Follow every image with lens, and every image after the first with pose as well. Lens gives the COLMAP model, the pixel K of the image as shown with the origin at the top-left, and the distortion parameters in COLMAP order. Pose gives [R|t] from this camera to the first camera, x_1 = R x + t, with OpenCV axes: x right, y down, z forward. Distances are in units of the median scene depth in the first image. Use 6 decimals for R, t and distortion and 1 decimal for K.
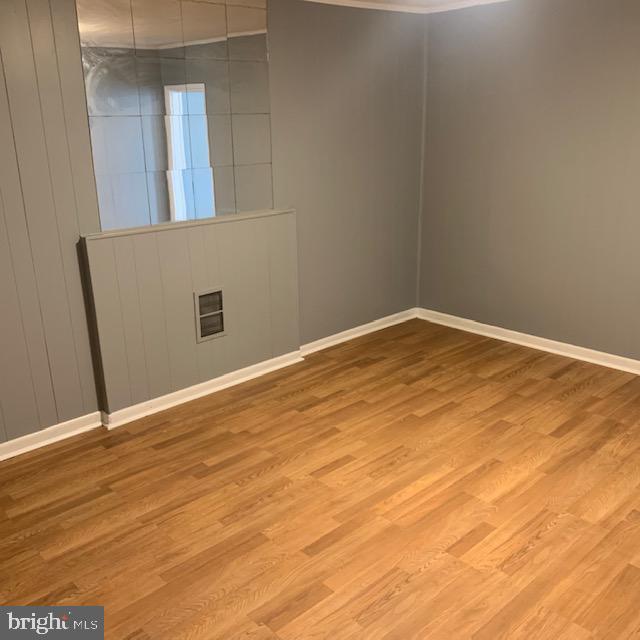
lens RADIAL K [[652.6, 0, 311.9], [0, 652.6, 319.6], [0, 0, 1]] dist [0.124362, -0.285757]
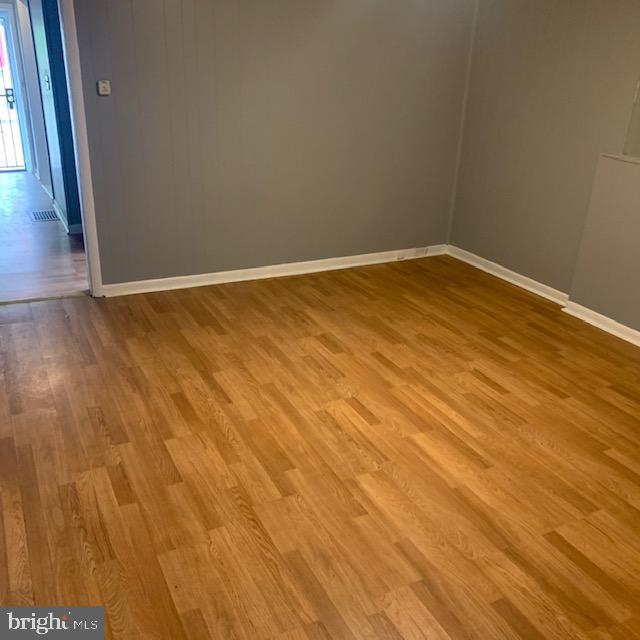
lens RADIAL K [[652.6, 0, 311.9], [0, 652.6, 319.6], [0, 0, 1]] dist [0.124362, -0.285757]
pose [[-0.286954, 0.387394, -0.876118, 1.082593], [-0.311615, 0.827091, 0.467778, -0.298947], [0.905844, 0.407243, -0.116619, 0.838454]]
